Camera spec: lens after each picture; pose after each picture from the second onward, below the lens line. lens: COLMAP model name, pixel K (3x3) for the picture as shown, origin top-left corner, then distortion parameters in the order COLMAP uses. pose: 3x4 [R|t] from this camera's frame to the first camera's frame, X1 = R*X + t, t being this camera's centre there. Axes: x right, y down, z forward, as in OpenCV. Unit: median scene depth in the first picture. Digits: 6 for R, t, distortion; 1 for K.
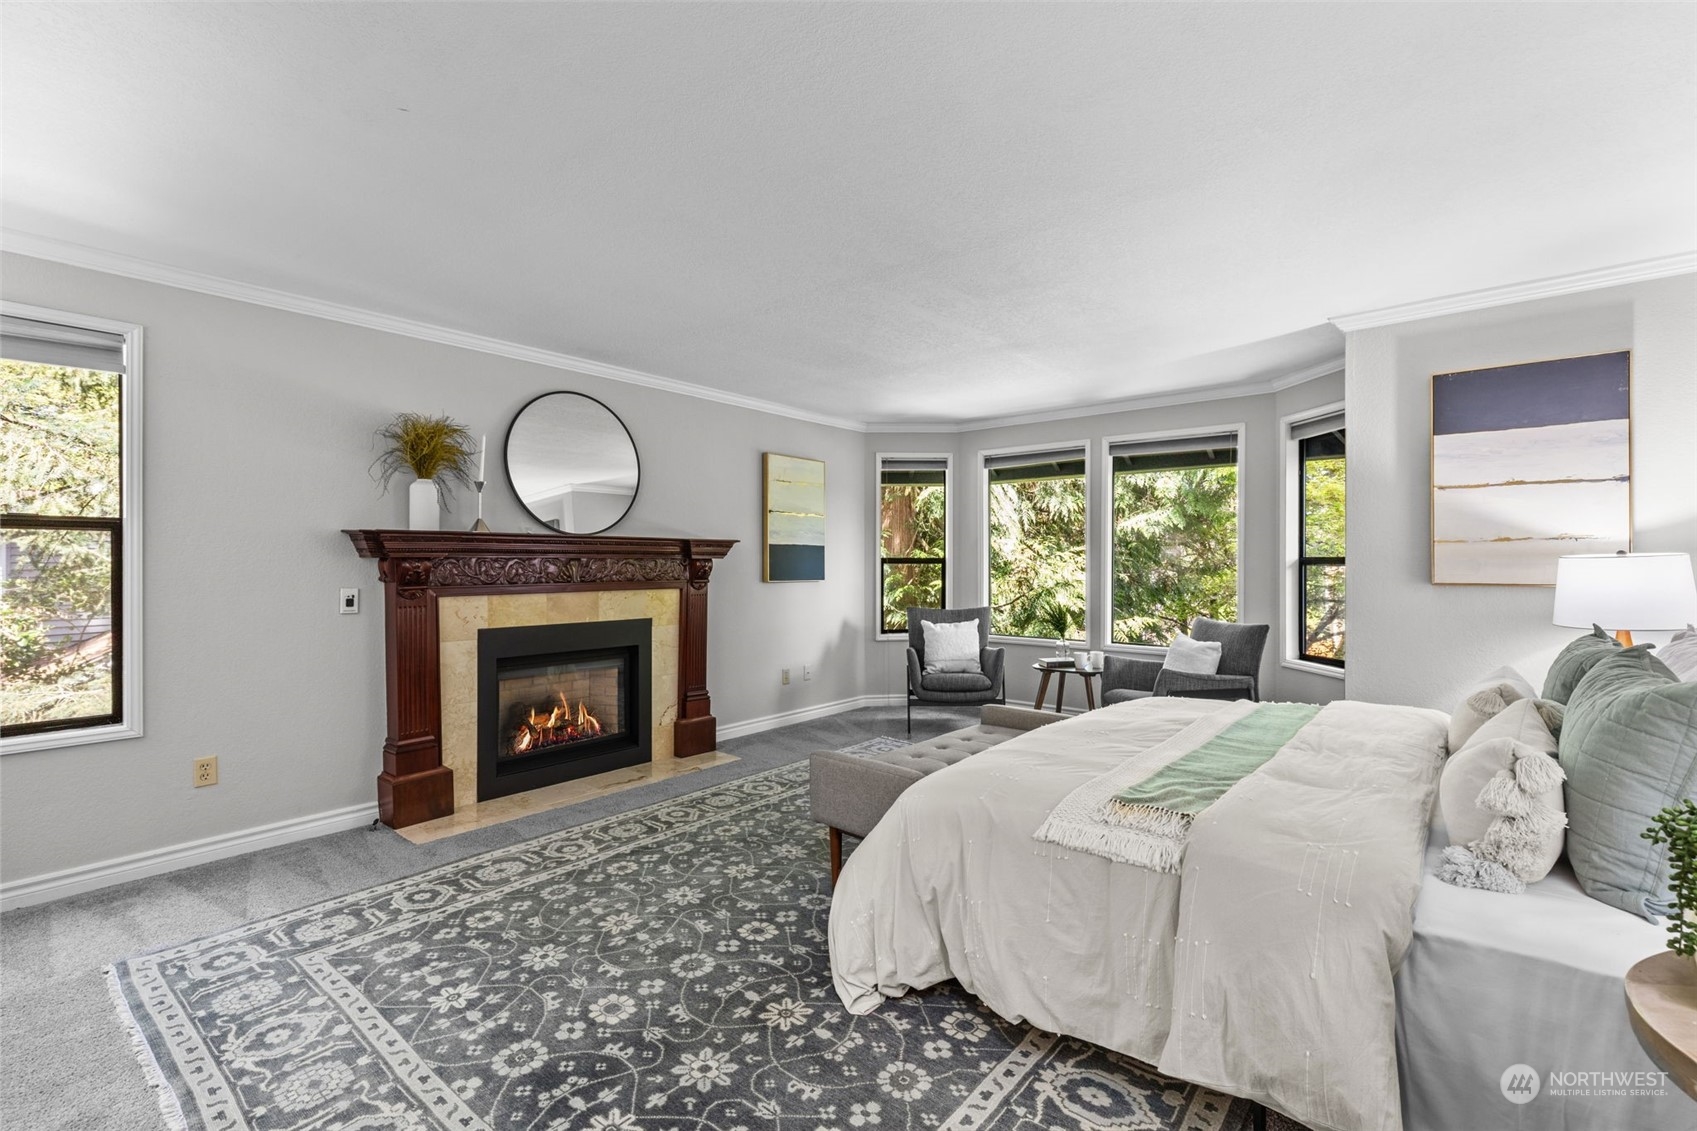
lens RADIAL K [[749.9, 0, 860.4], [0, 749.9, 564.9], [0, 0, 1]] dist [0.002568, -0.000813]
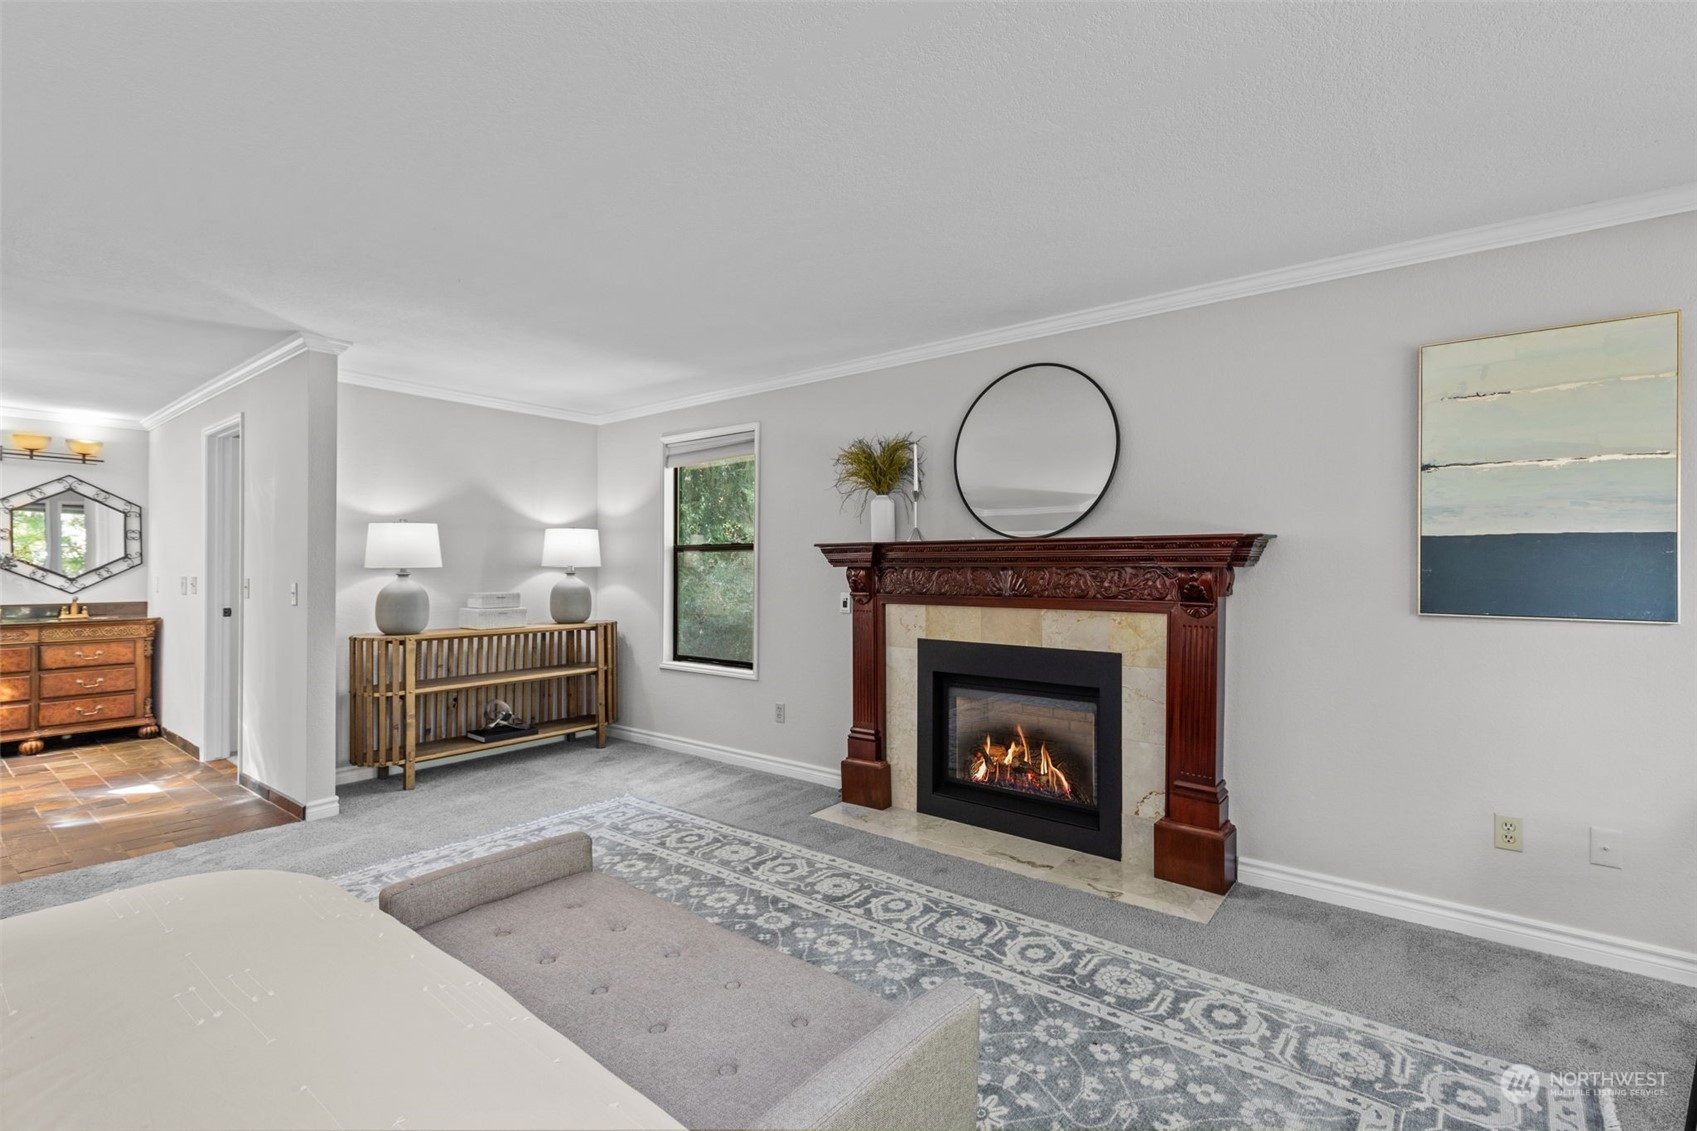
lens RADIAL K [[749.9, 0, 860.4], [0, 749.9, 564.9], [0, 0, 1]] dist [0.002568, -0.000813]
pose [[0.040031, -0.006219, -0.999179, 0.491419], [-0.008664, 0.999941, -0.006571, -0.004897], [0.999161, 0.008920, 0.039974, 0.894209]]
